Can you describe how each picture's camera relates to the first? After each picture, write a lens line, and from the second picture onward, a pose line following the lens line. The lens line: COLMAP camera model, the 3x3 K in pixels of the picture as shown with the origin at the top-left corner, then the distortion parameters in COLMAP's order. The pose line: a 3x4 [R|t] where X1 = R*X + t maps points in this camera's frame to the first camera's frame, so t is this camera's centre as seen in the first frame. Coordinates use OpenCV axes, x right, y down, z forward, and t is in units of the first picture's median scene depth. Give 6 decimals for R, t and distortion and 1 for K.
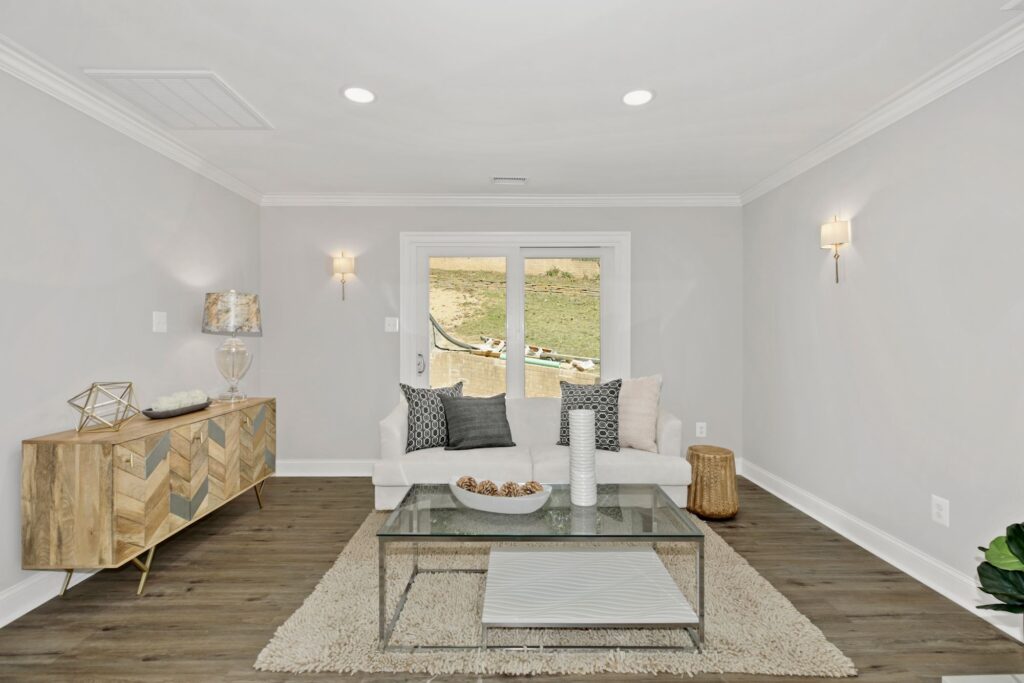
lens RADIAL K [[469.7, 0, 514.8], [0, 469.7, 336.5], [0, 0, 1]] dist [0.001809, 0.000665]
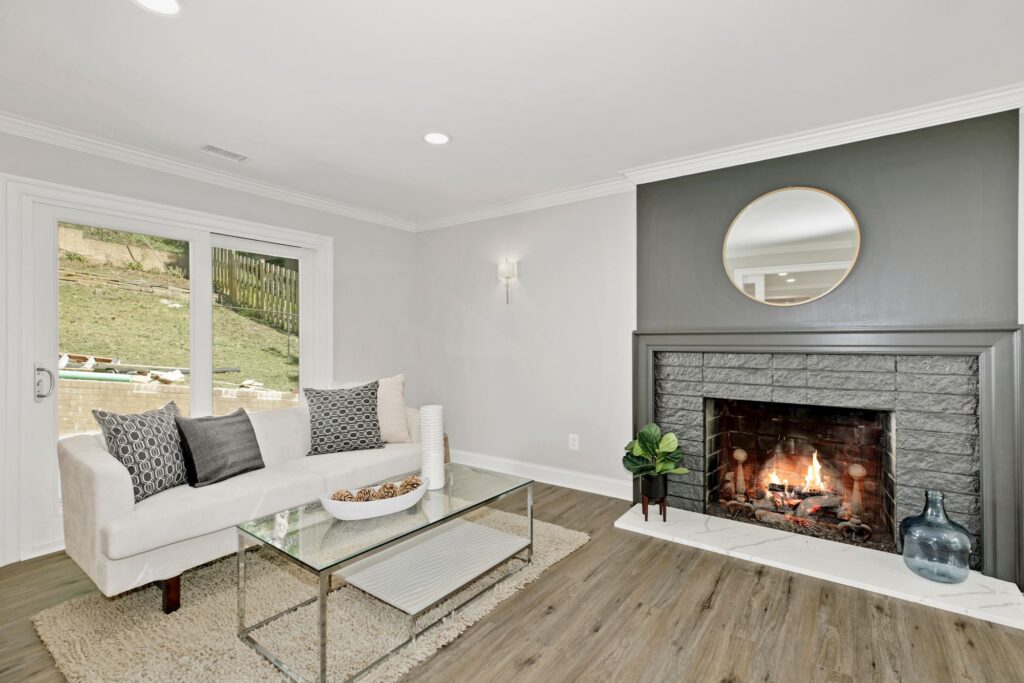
lens RADIAL K [[469.7, 0, 505.8], [0, 469.7, 344.3], [0, 0, 1]] dist [0.001809, 0.000665]
pose [[0.604530, -0.007647, 0.796545, -0.466684], [0.002326, 0.999967, 0.007834, 0.000152], [-0.796579, -0.002884, 0.604528, 0.125597]]
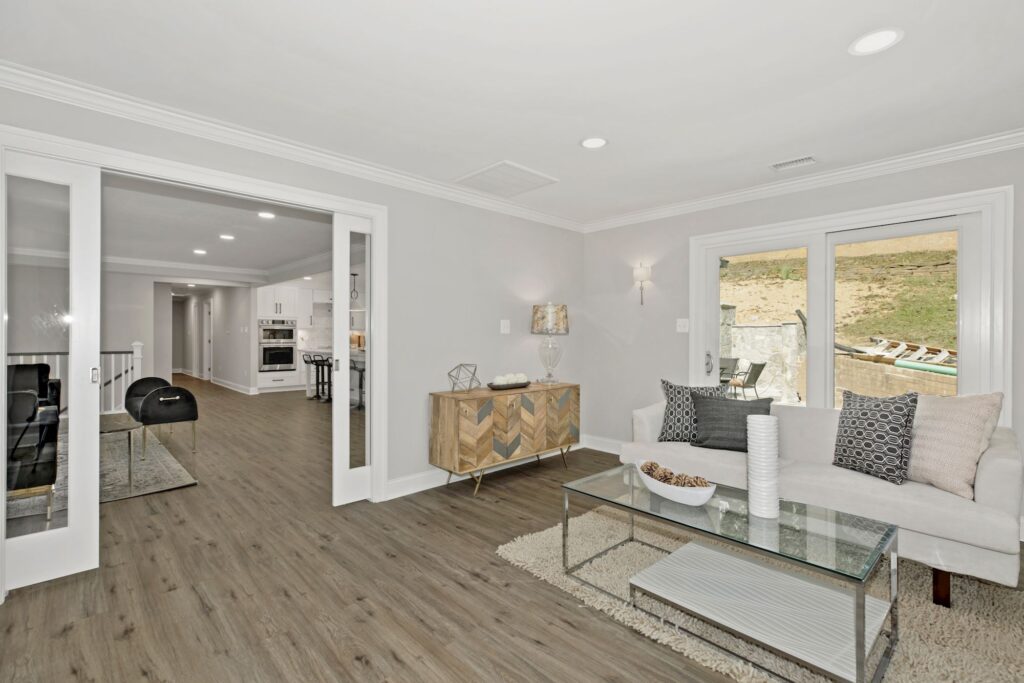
lens RADIAL K [[469.7, 0, 509.6], [0, 469.7, 335.9], [0, 0, 1]] dist [0.001809, 0.000665]
pose [[0.678557, 0.000620, -0.734548, 0.352982], [-0.002228, 0.999997, -0.001215, 0.000605], [0.734545, 0.002461, 0.678556, -0.005256]]
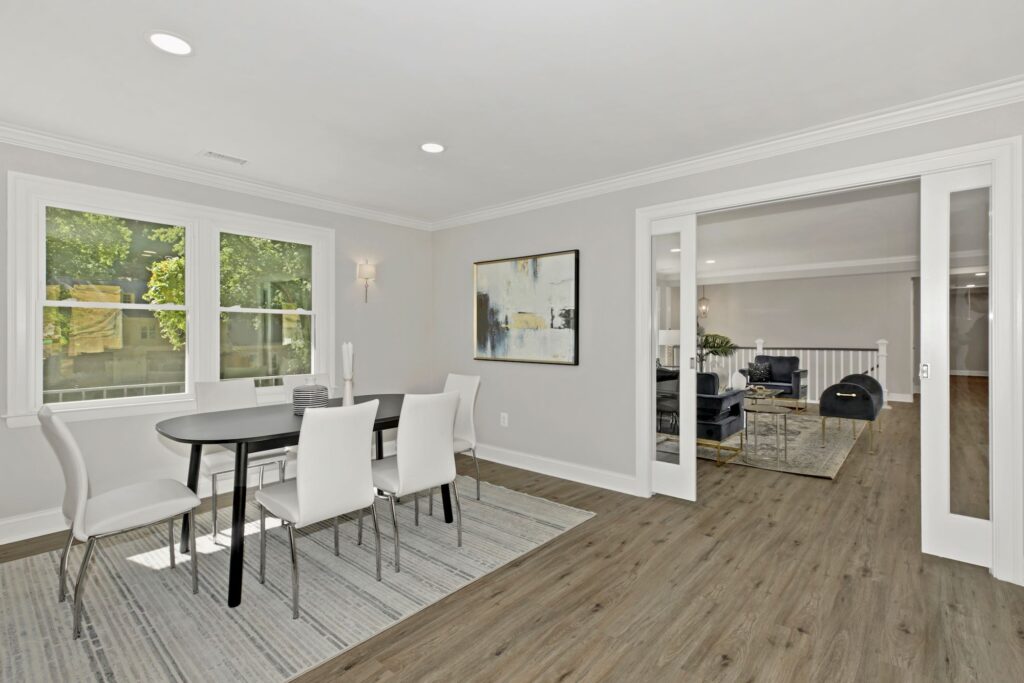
lens RADIAL K [[469.7, 0, 514.5], [0, 469.7, 339.8], [0, 0, 1]] dist [0.001809, 0.000665]
pose [[-0.661888, 0.009177, -0.749547, 0.406846], [0.003186, 0.999950, 0.009429, -0.000102], [0.749596, 0.003853, -0.661884, 0.465994]]
